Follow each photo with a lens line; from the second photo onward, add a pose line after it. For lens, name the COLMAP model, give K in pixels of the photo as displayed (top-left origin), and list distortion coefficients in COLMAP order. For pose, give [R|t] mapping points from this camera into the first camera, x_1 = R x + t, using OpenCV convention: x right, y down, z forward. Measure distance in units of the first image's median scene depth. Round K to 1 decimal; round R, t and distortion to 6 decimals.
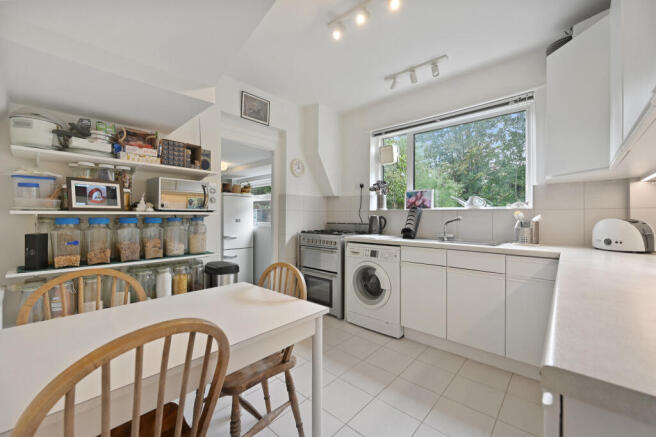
lens RADIAL K [[260.6, 0, 323.0], [0, 260.6, 217.6], [0, 0, 1]] dist [-0.001854, -0.000070]
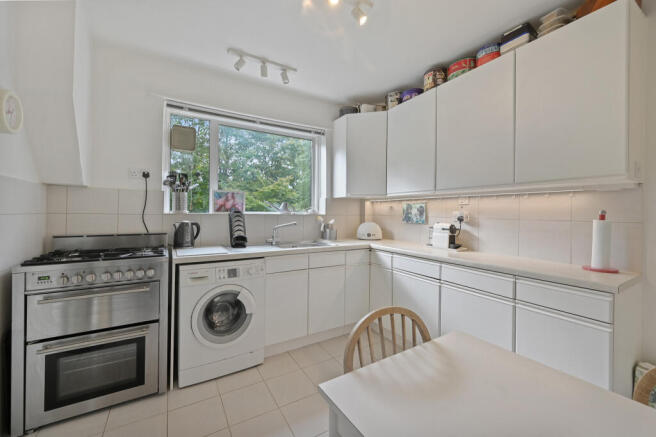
lens RADIAL K [[260.6, 0, 324.0], [0, 260.6, 214.4], [0, 0, 1]] dist [-0.001854, -0.000070]
pose [[0.288156, -0.005810, 0.957566, -0.445883], [-0.002045, 0.999976, 0.006683, -0.037963], [-0.957581, -0.003884, 0.288137, 0.506978]]
